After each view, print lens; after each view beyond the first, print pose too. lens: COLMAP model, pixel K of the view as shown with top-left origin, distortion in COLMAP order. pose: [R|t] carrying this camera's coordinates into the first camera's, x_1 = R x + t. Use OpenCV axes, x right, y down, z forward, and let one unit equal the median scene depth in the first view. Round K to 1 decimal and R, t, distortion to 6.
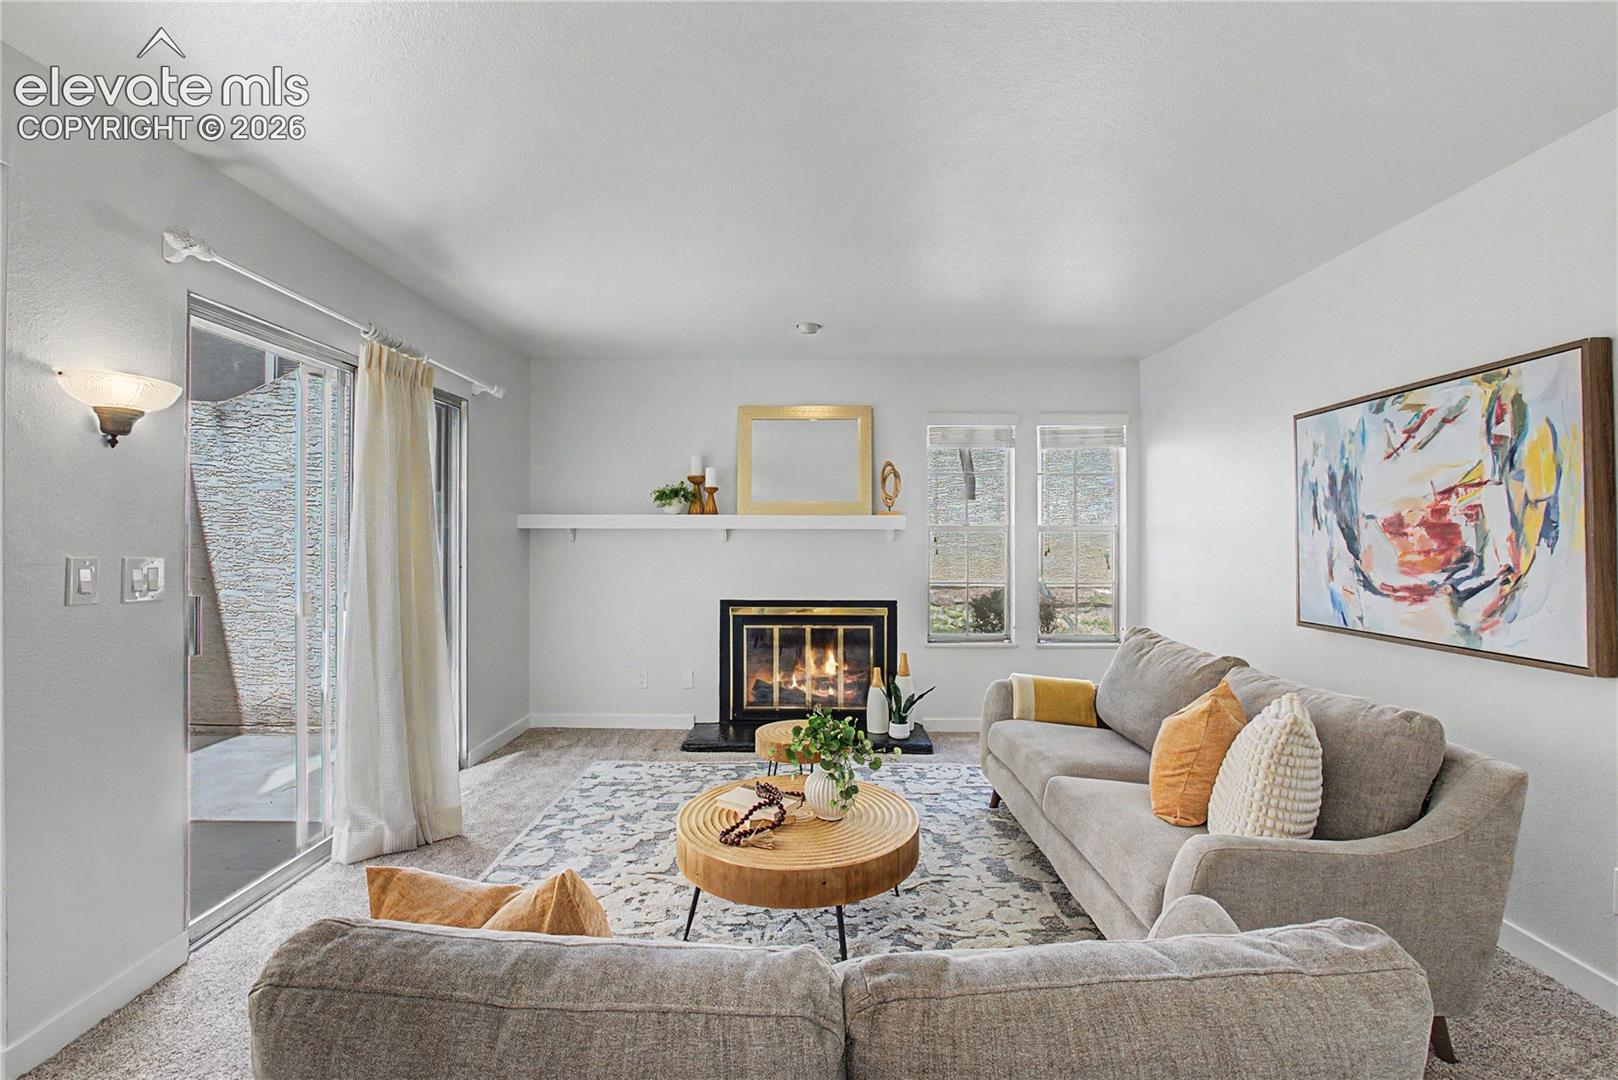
lens RADIAL K [[729.9, 0, 808.5], [0, 729.9, 521.9], [0, 0, 1]] dist [-0.031064, 0.005767]
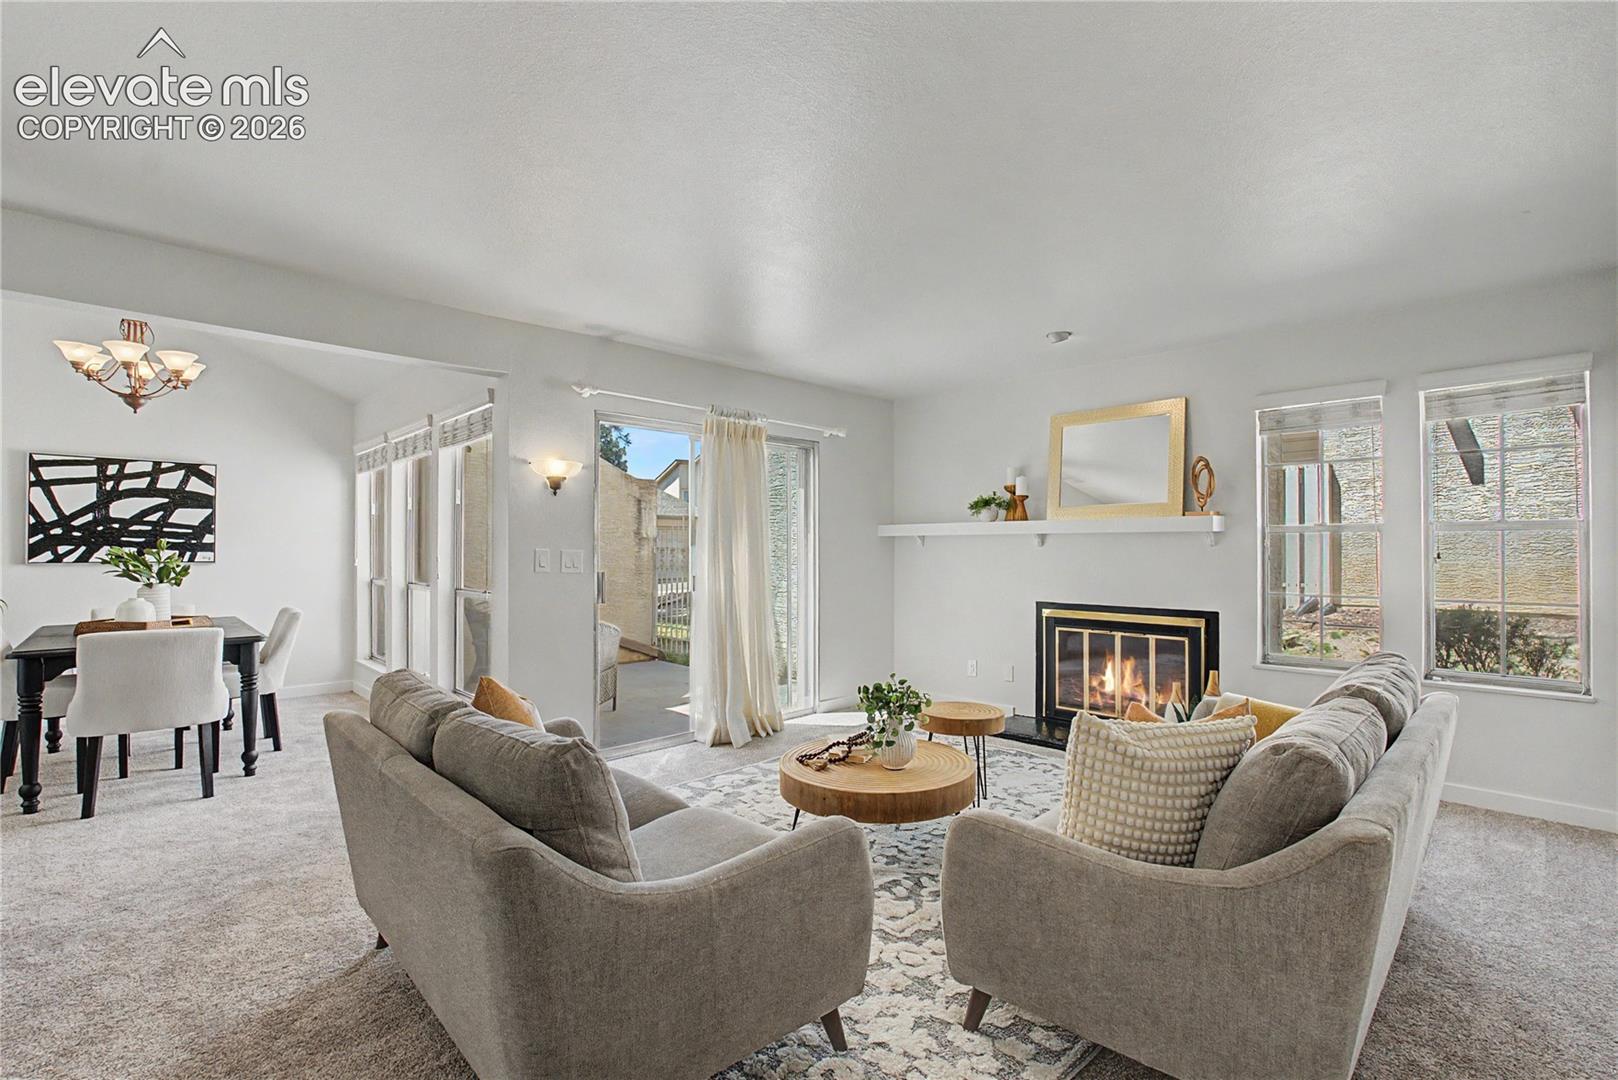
lens RADIAL K [[742.5, 0, 818.7], [0, 742.5, 537.9], [0, 0, 1]] dist [-0.031226, 0.011281]
pose [[0.697848, -0.011642, -0.716151, 0.433137], [0.014838, 0.999888, -0.001795, 0.012089], [0.716092, -0.009373, 0.697943, 0.026511]]
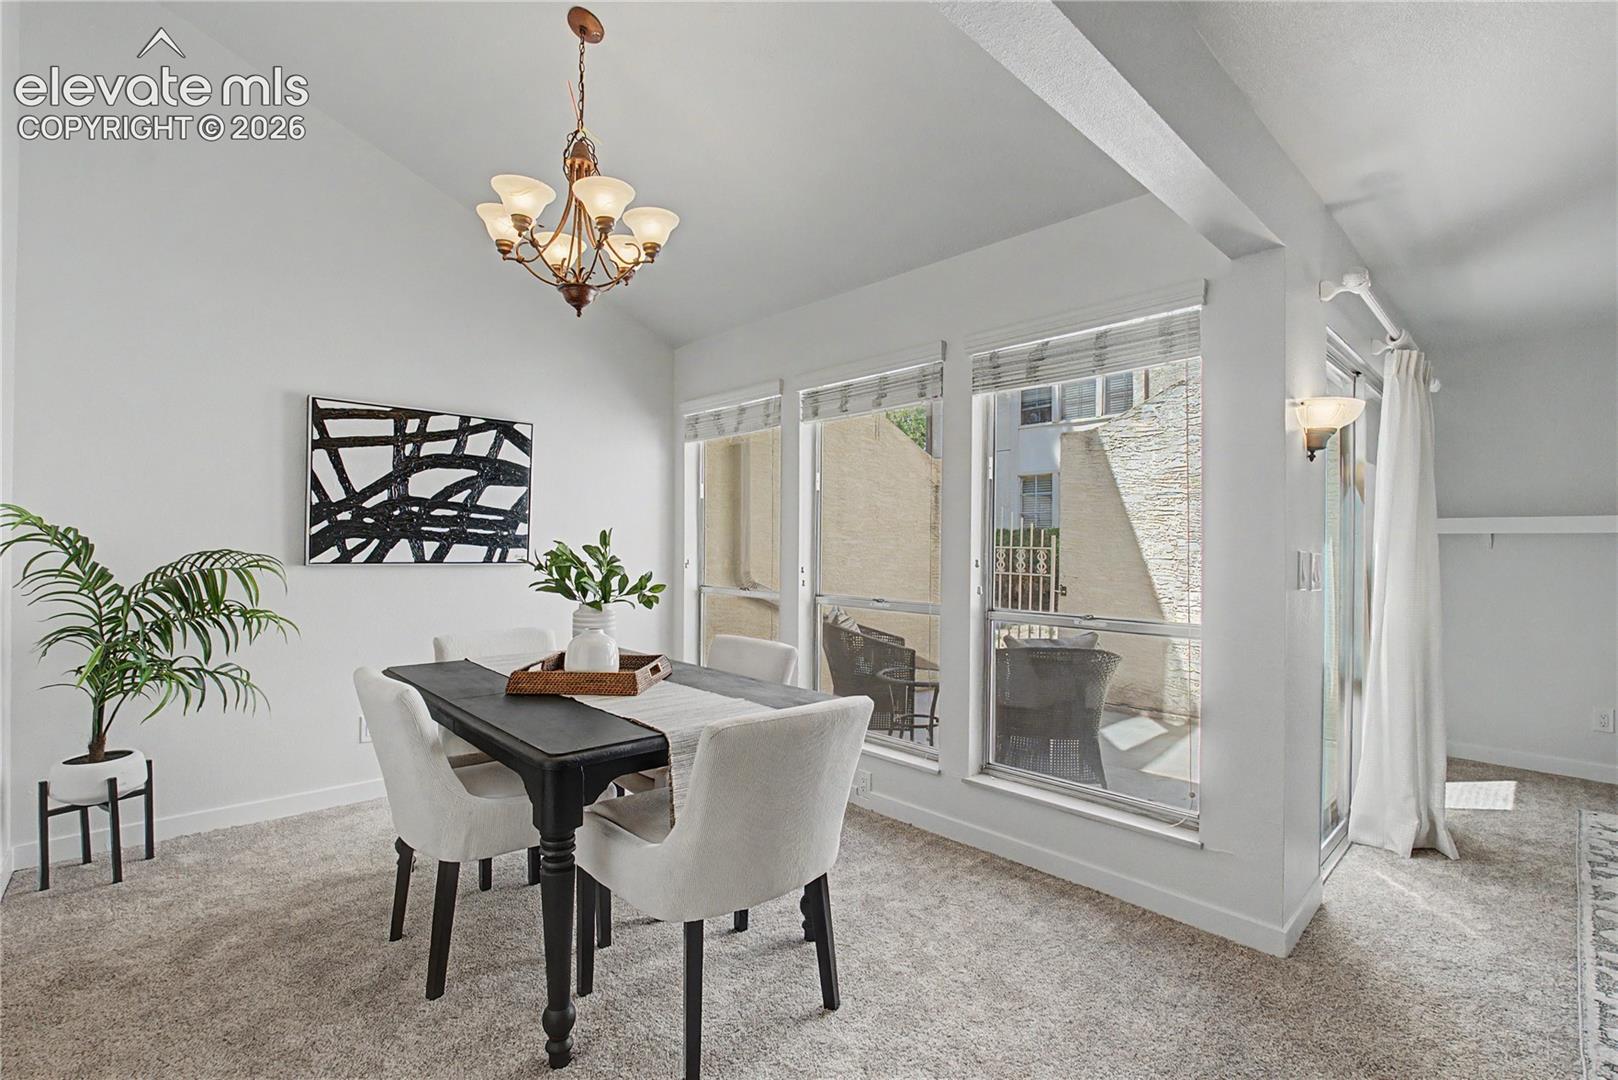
lens RADIAL K [[742.5, 0, 818.7], [0, 742.5, 537.9], [0, 0, 1]] dist [-0.031226, 0.011281]
pose [[0.691975, -0.003746, -0.721911, -0.261566], [0.007056, 0.999974, 0.001574, 0.007320], [0.721887, -0.006183, 0.691984, -0.188728]]
